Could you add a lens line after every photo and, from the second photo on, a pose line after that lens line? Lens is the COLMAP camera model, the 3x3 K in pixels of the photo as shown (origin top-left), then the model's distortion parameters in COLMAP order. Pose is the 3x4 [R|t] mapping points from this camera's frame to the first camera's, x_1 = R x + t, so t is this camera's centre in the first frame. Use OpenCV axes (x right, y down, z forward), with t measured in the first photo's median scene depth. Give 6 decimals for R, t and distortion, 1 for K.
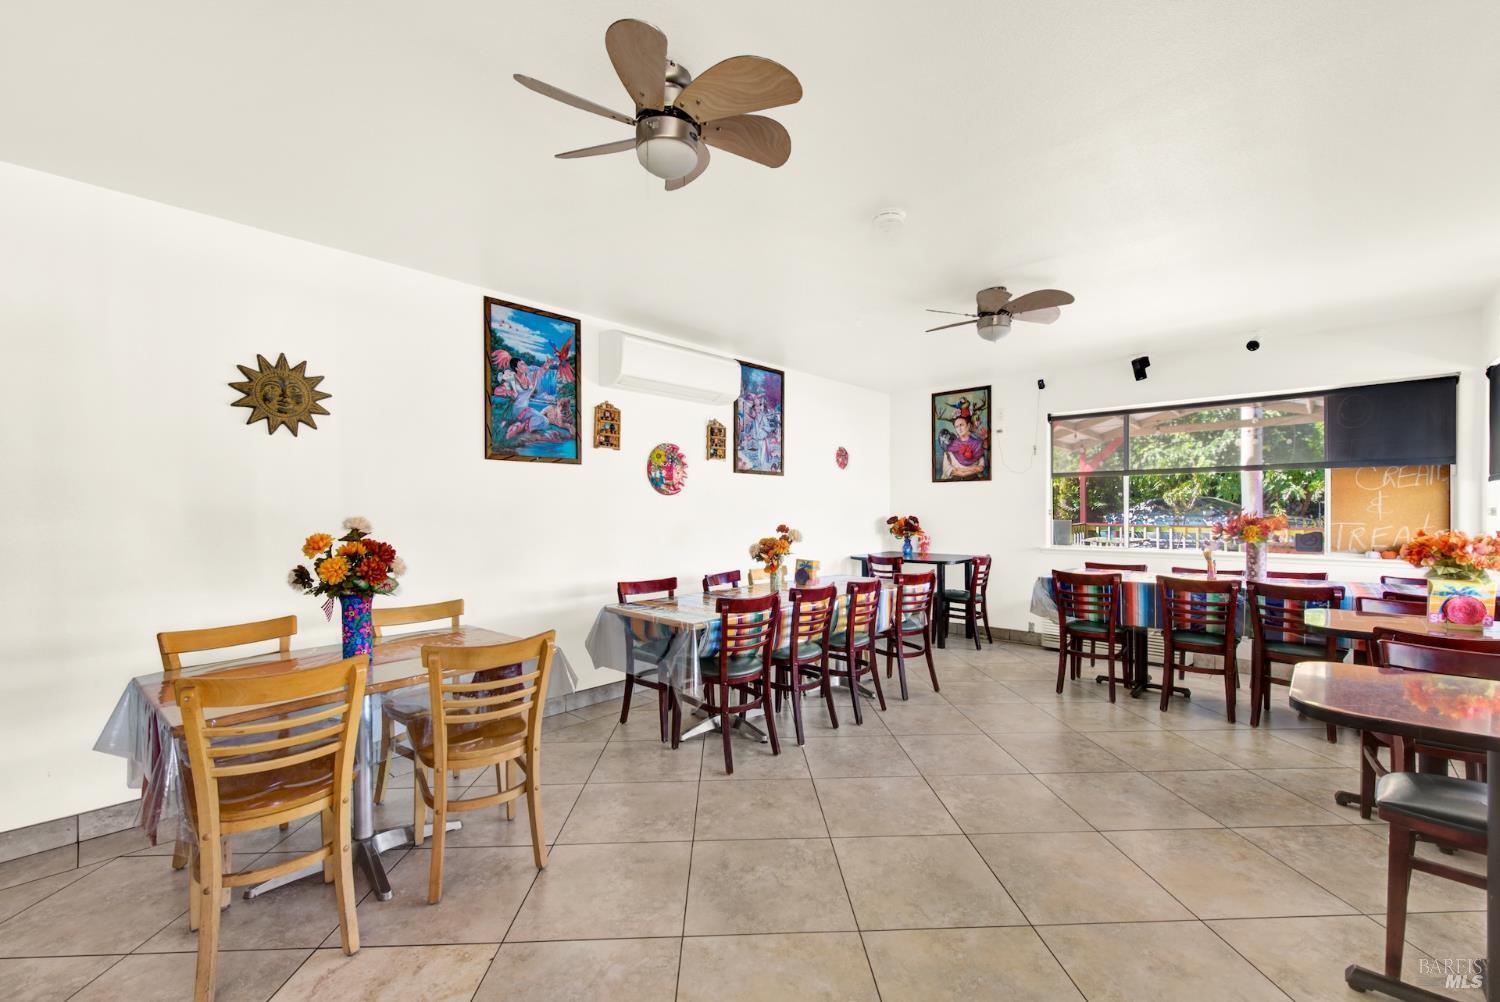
lens RADIAL K [[589.4, 0, 741.8], [0, 589.4, 510.0], [0, 0, 1]] dist [0.000204, -0.000024]
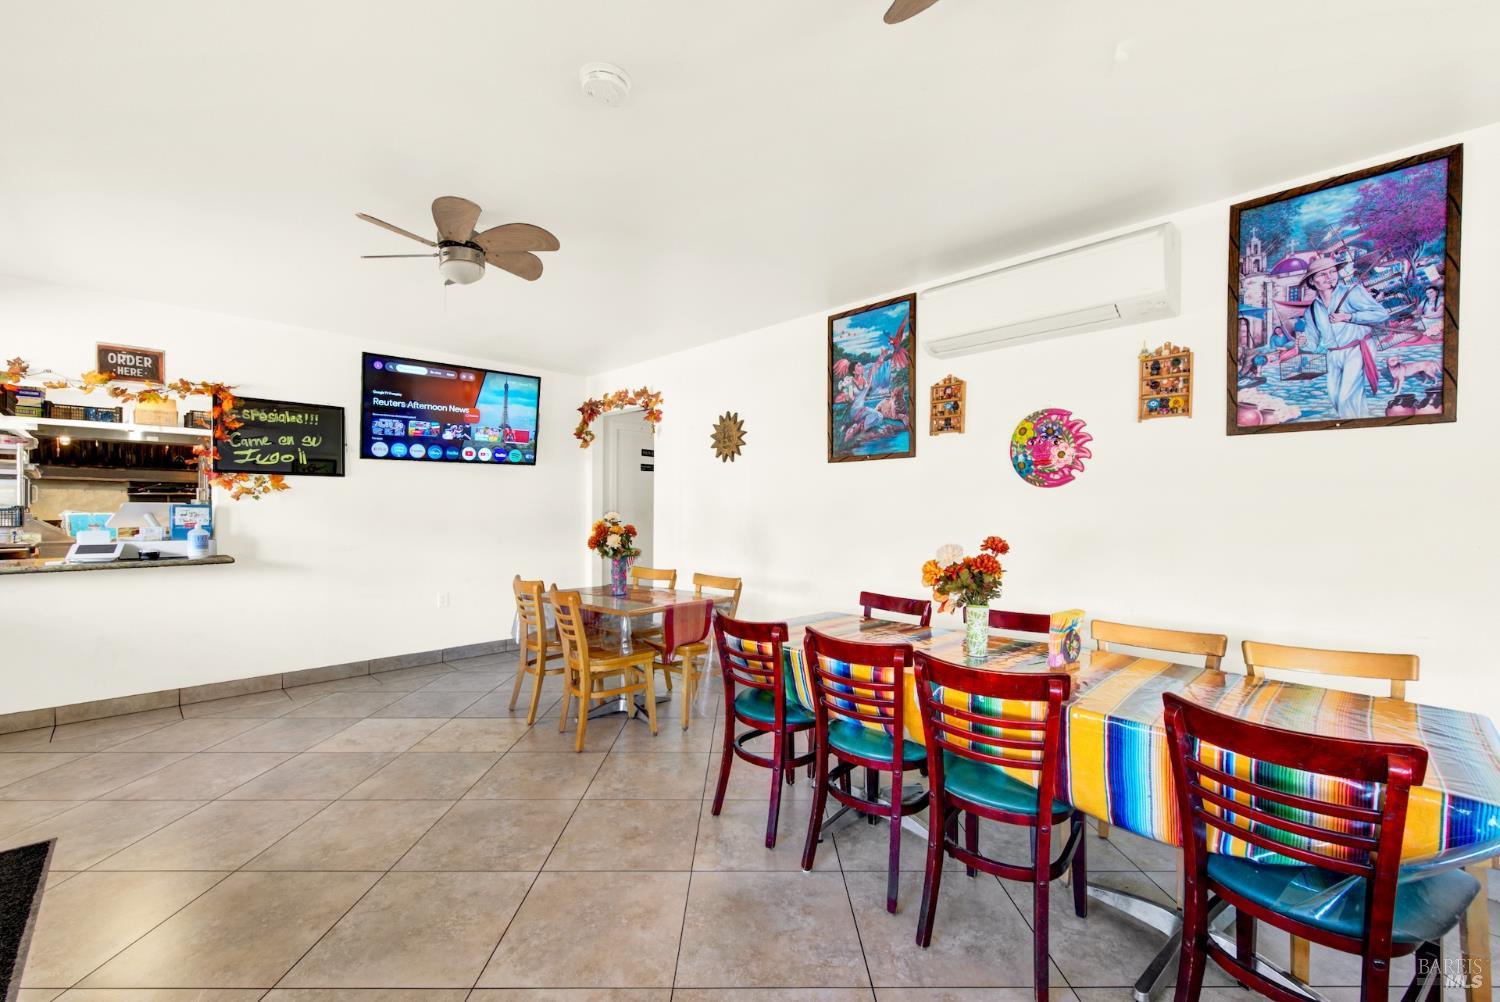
lens RADIAL K [[589.4, 0, 743.3], [0, 589.4, 508.0], [0, 0, 1]] dist [0.000204, -0.000024]
pose [[0.020753, -0.004659, -0.999774, 0.620648], [-0.007045, 0.999964, -0.004806, 0.004312], [0.999760, 0.007143, 0.020720, 0.756695]]
